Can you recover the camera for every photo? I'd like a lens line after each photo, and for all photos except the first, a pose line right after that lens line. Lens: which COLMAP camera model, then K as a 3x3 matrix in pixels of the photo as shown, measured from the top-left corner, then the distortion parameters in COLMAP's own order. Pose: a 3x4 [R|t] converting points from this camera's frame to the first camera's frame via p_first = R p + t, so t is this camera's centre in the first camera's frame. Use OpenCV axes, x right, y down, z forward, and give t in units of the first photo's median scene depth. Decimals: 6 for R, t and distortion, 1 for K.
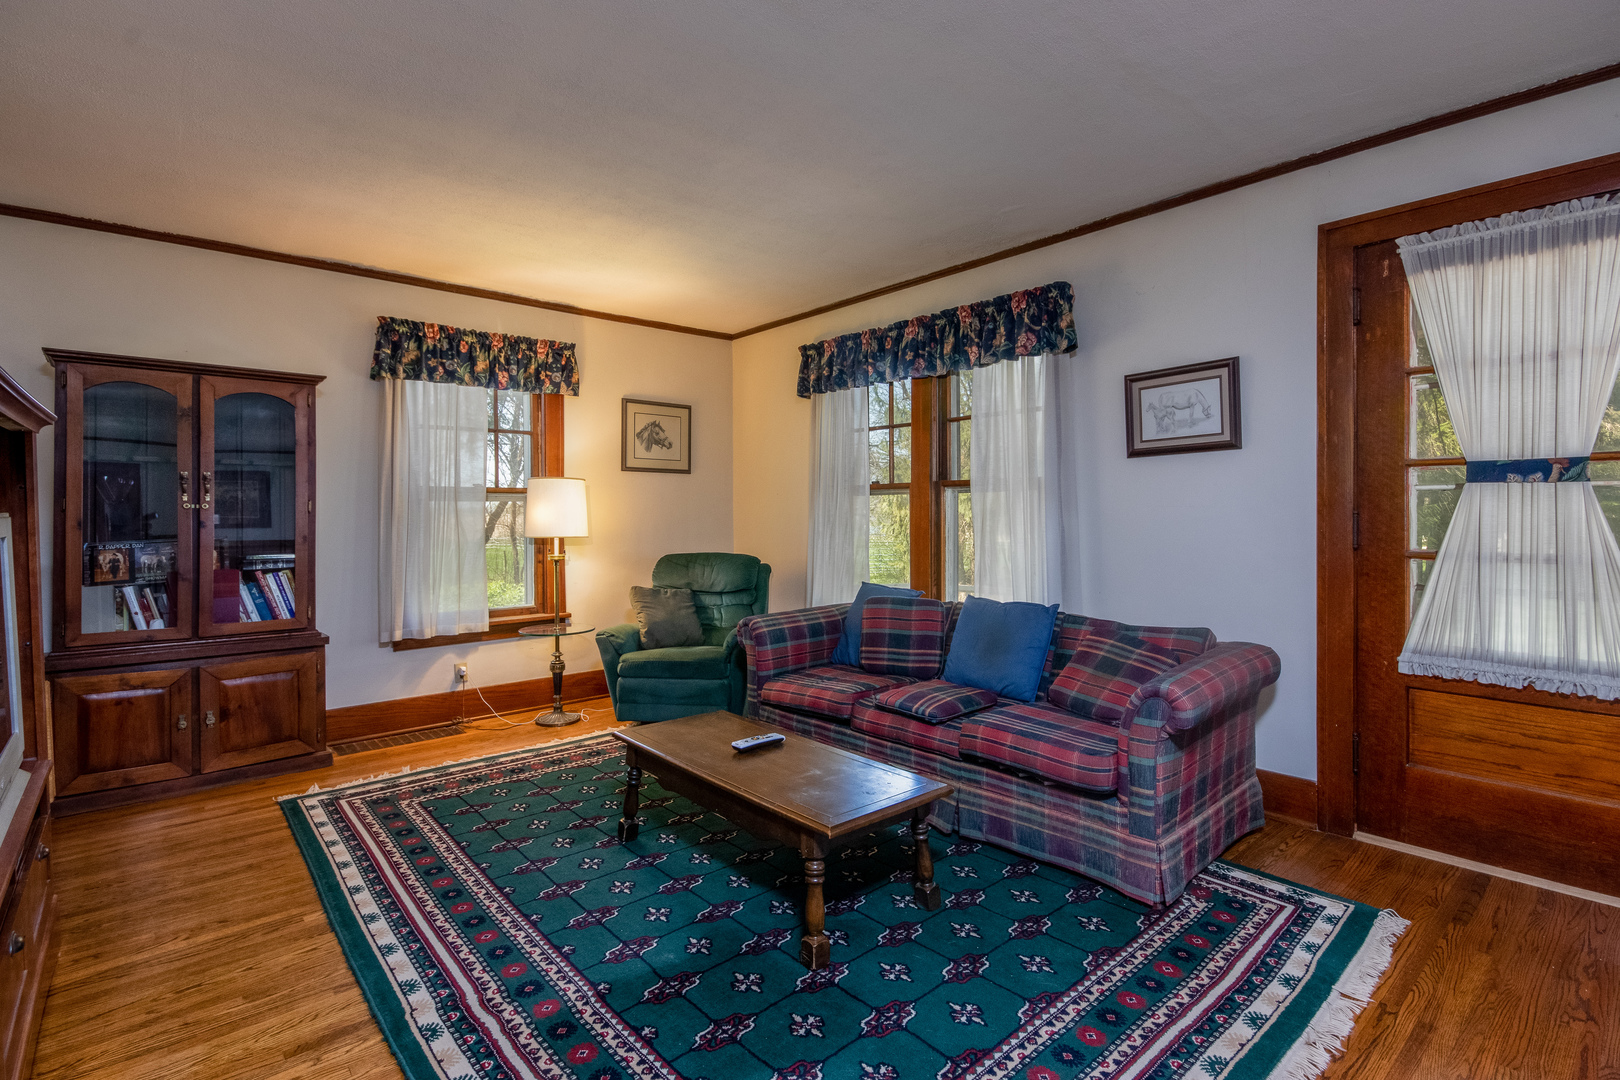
lens RADIAL K [[765.7, 0, 822.9], [0, 765.7, 514.7], [0, 0, 1]] dist [-0.002129, 0.000857]
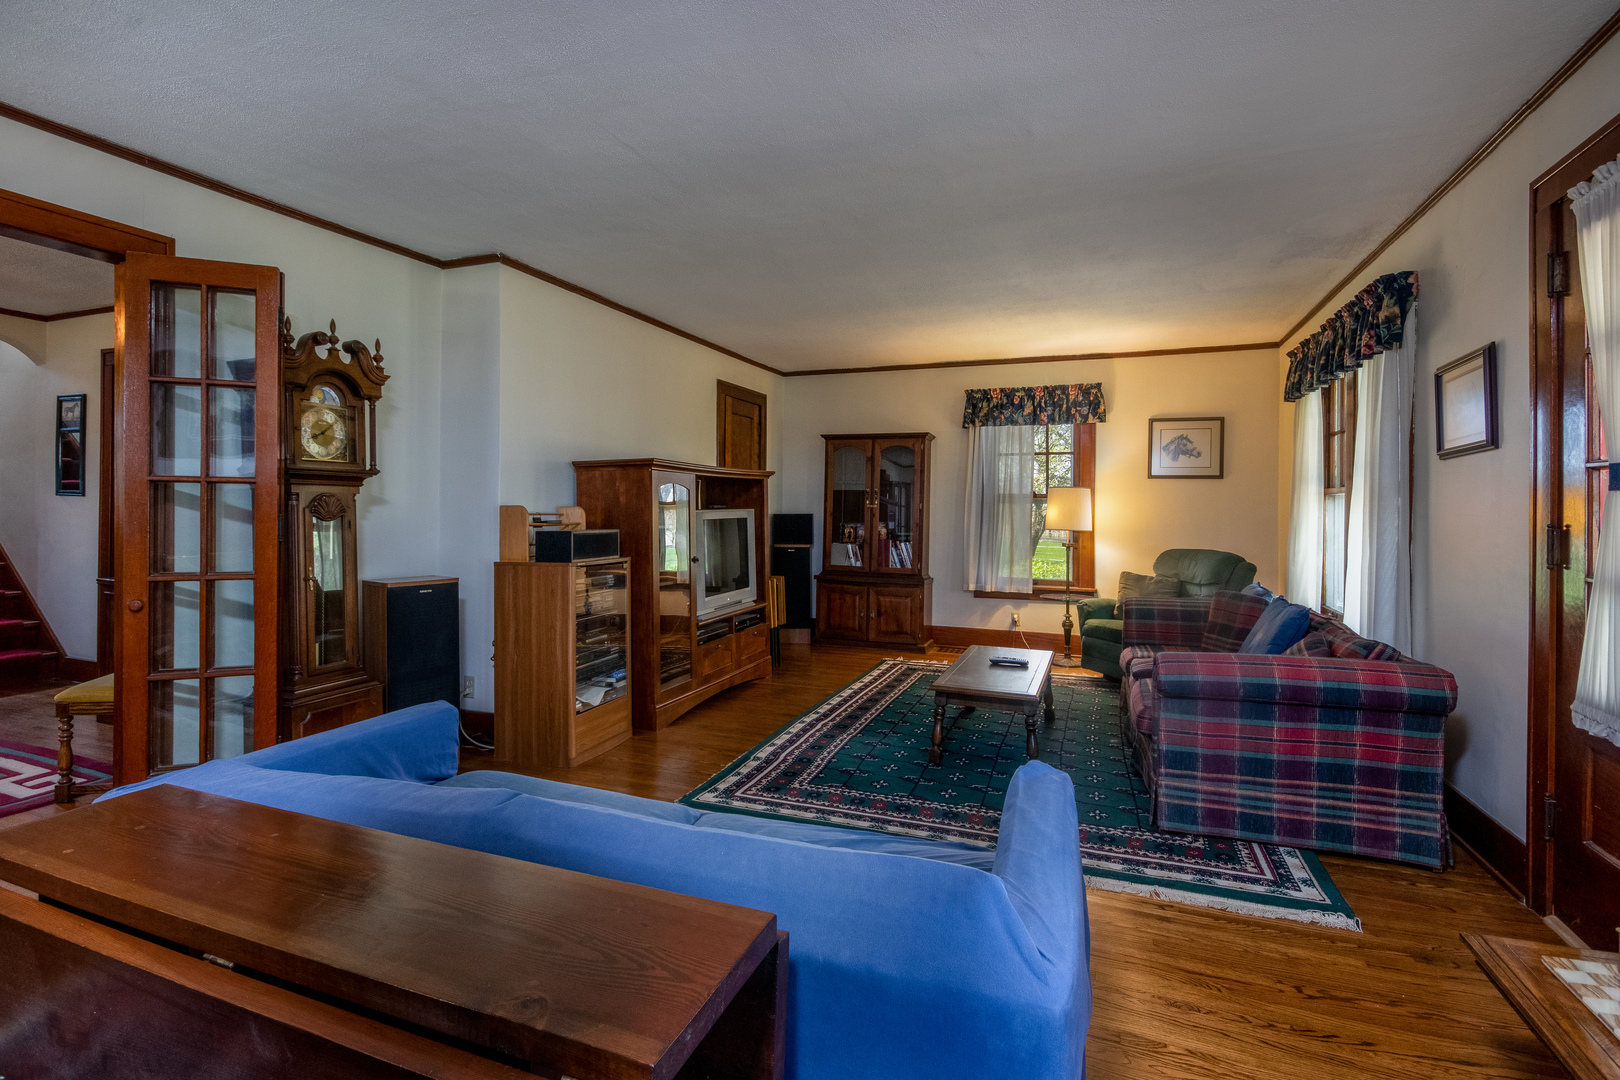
lens RADIAL K [[765.7, 0, 801.1], [0, 765.7, 509.3], [0, 0, 1]] dist [-0.002129, 0.000857]
pose [[0.464906, 0.010880, -0.885293, 0.727145], [-0.014254, 0.999887, 0.004803, -0.008616], [0.885245, 0.010386, 0.465008, -0.067390]]
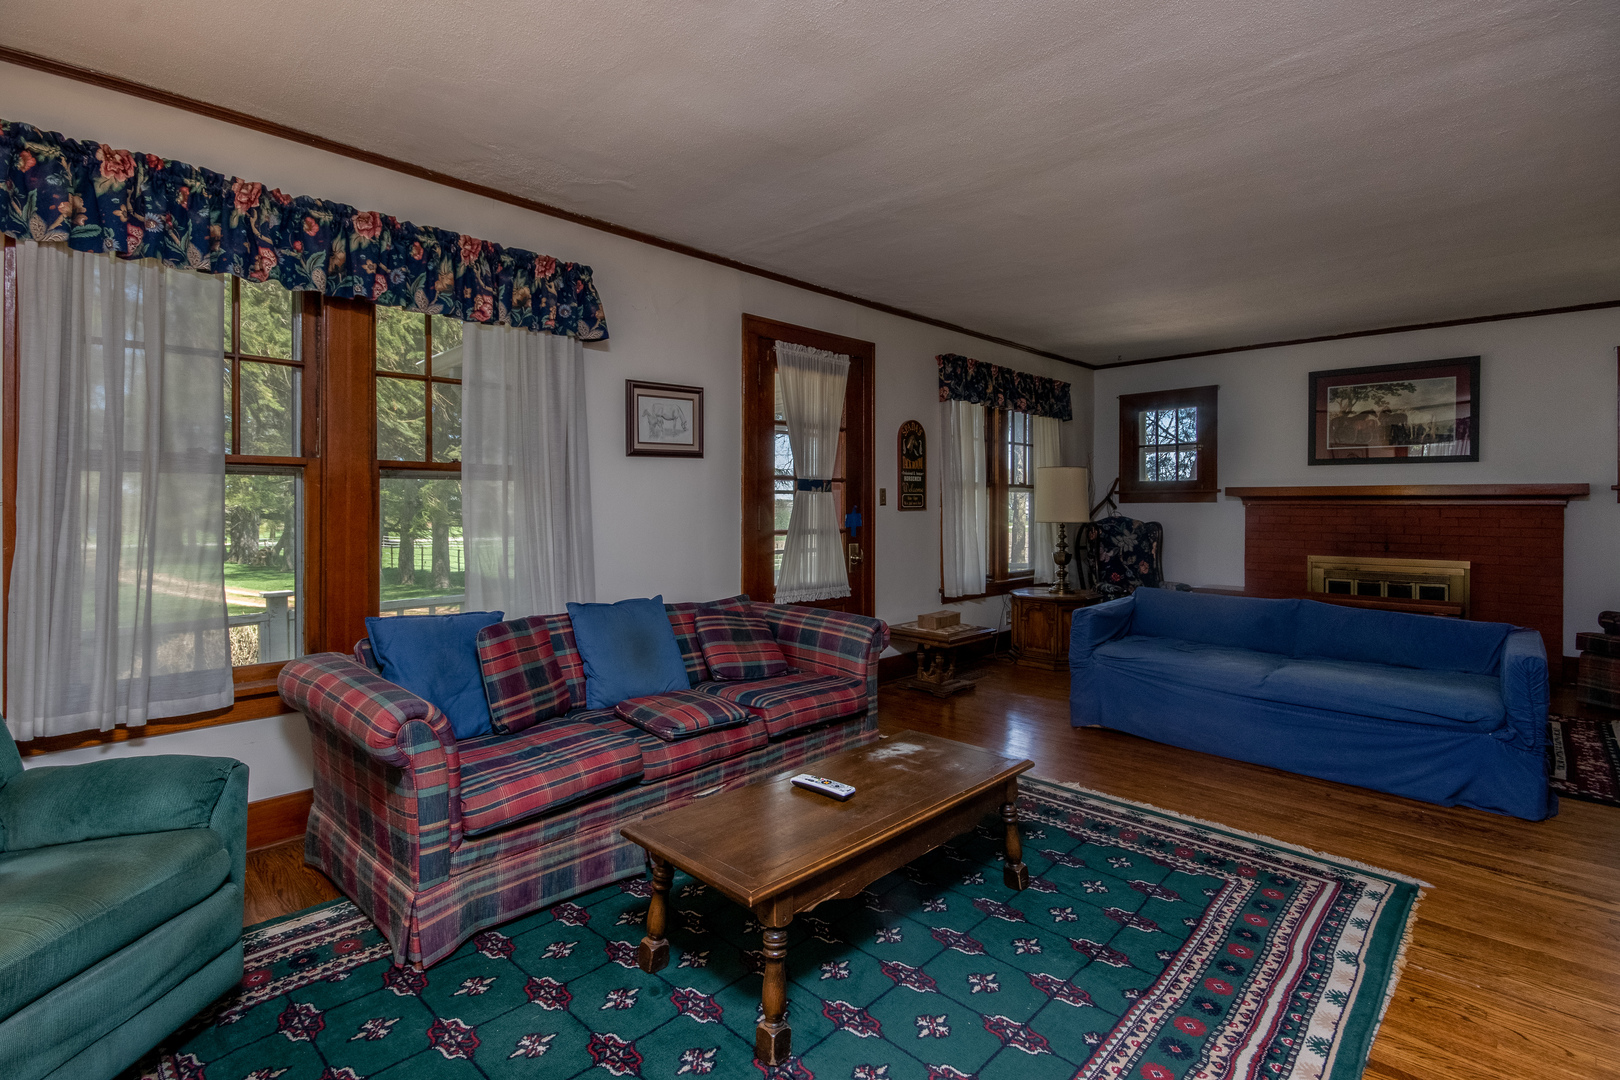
lens RADIAL K [[765.7, 0, 796.6], [0, 765.7, 504.5], [0, 0, 1]] dist [-0.002129, 0.000857]
pose [[-0.077327, 0.004243, 0.996997, -0.596613], [0.004381, 0.999983, -0.003916, -0.000430], [-0.996996, 0.004065, -0.077344, 0.724397]]
